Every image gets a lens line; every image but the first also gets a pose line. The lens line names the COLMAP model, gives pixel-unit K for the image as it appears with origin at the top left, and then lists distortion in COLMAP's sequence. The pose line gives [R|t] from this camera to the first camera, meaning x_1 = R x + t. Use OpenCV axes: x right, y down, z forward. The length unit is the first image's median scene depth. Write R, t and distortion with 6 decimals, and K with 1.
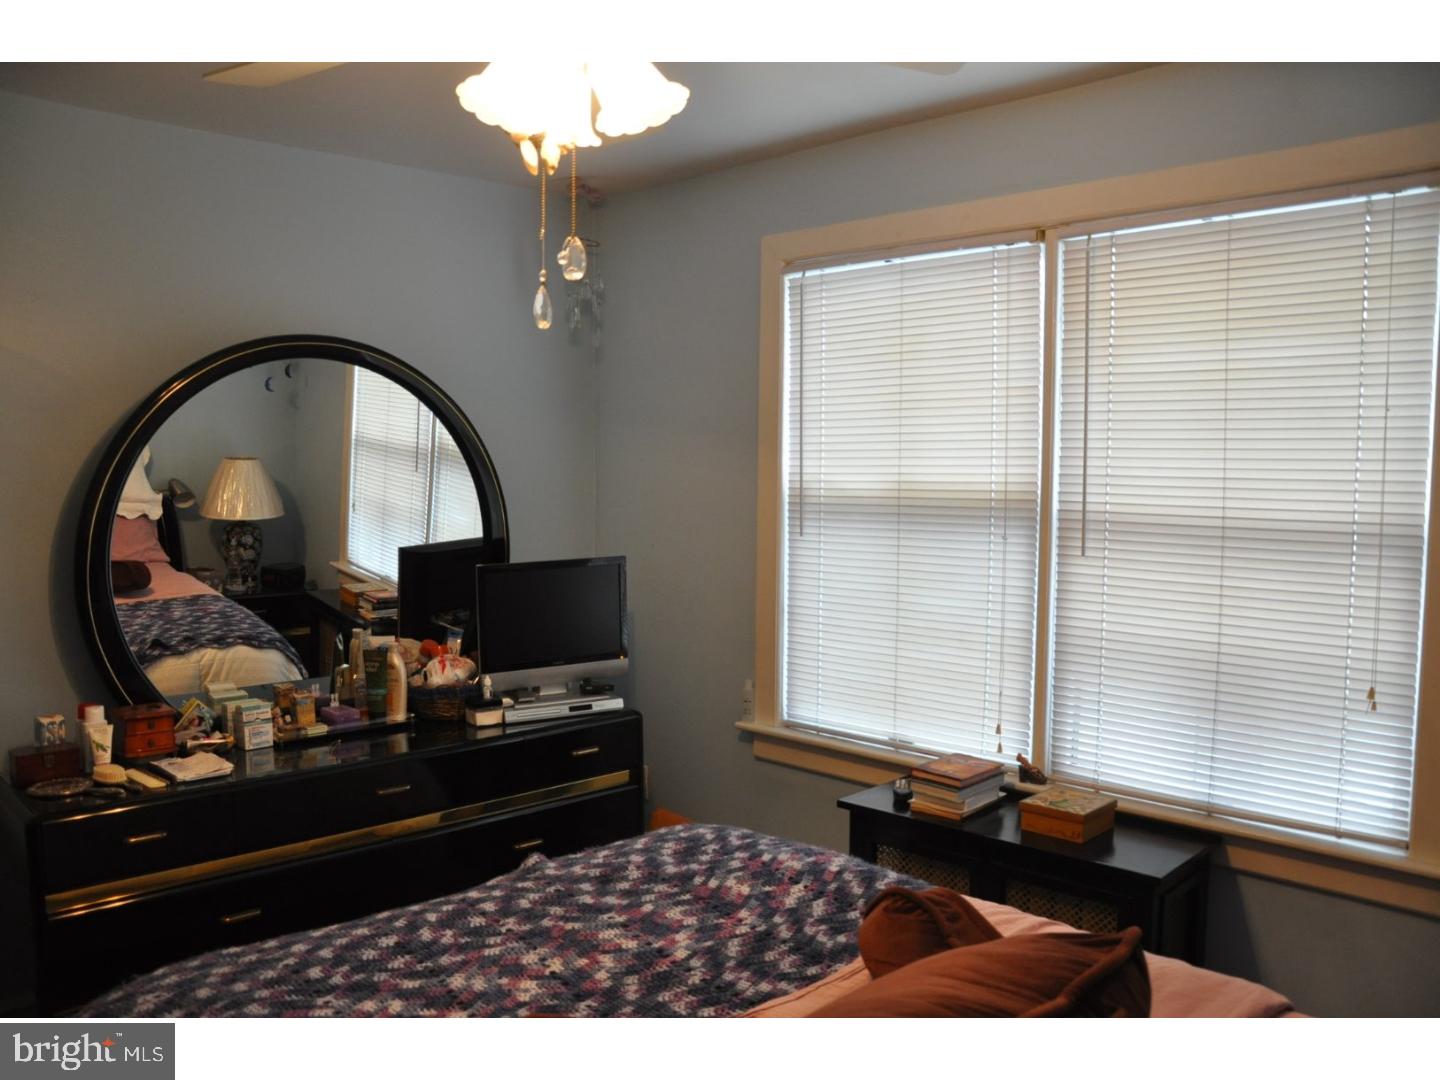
lens RADIAL K [[1149.1, 0, 720.0], [0, 1149.1, 540.0], [0, 0, 1]] dist [-0.086984, -0.001258]
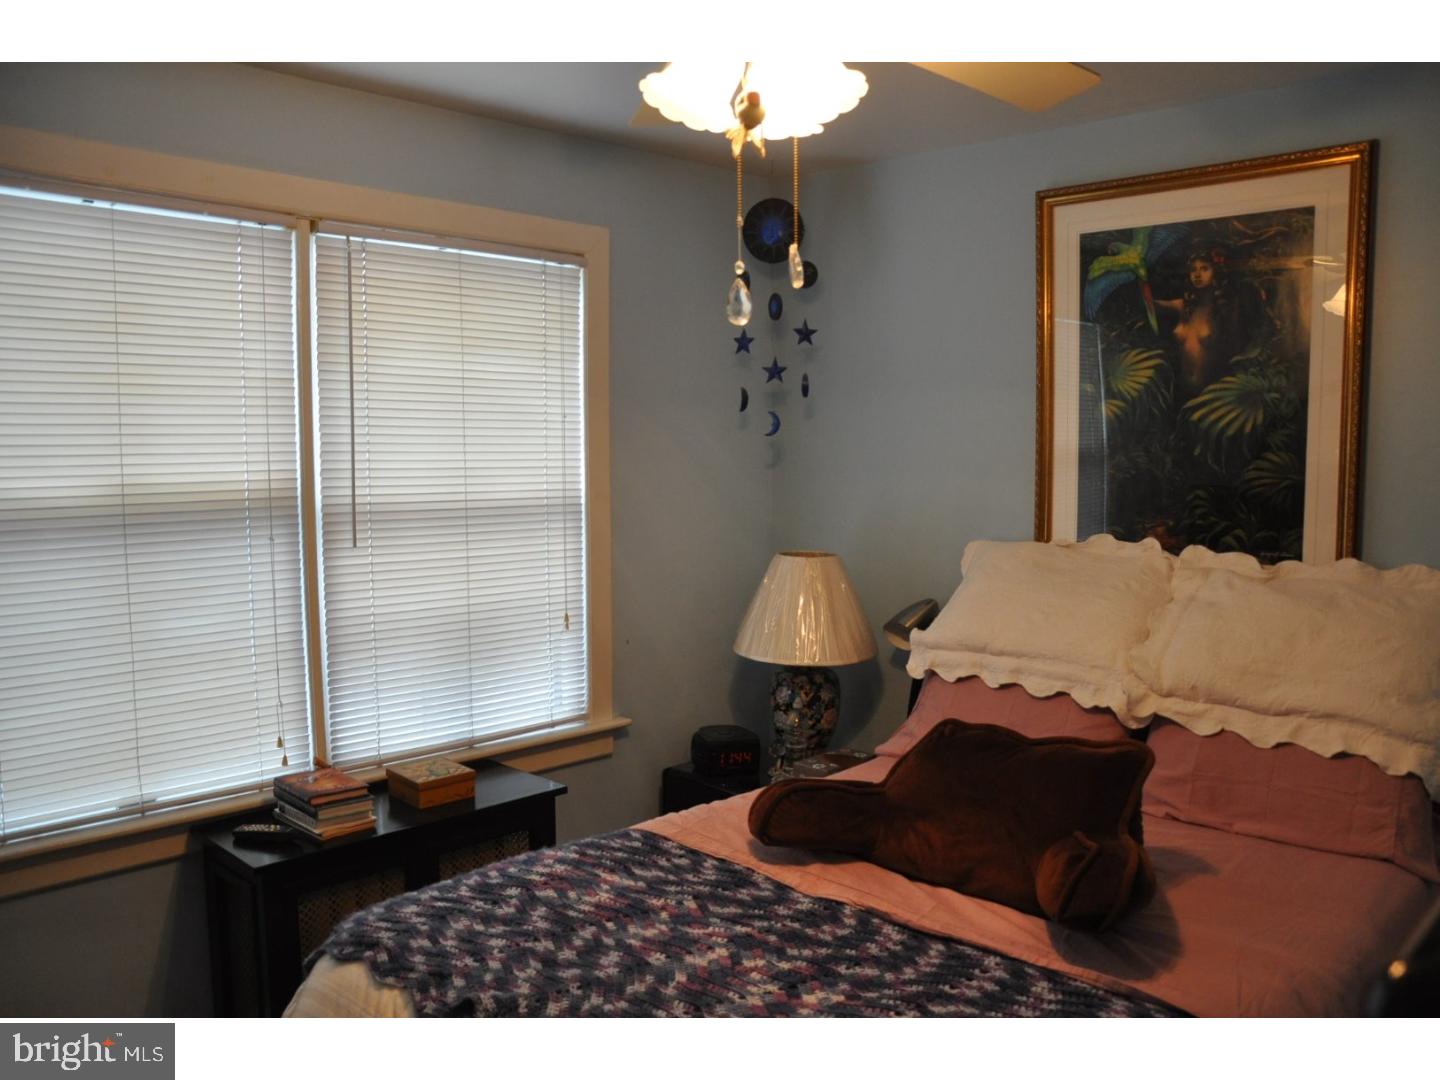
lens RADIAL K [[1131.8, 0, 720.0], [0, 1131.8, 540.0], [0, 0, 1]] dist [-0.066469, 0.005033]
pose [[0.007150, -0.087015, 0.996181, -0.760726], [0.064831, 0.994151, 0.086373, -0.064864], [-0.997871, 0.063966, 0.012749, 0.714134]]
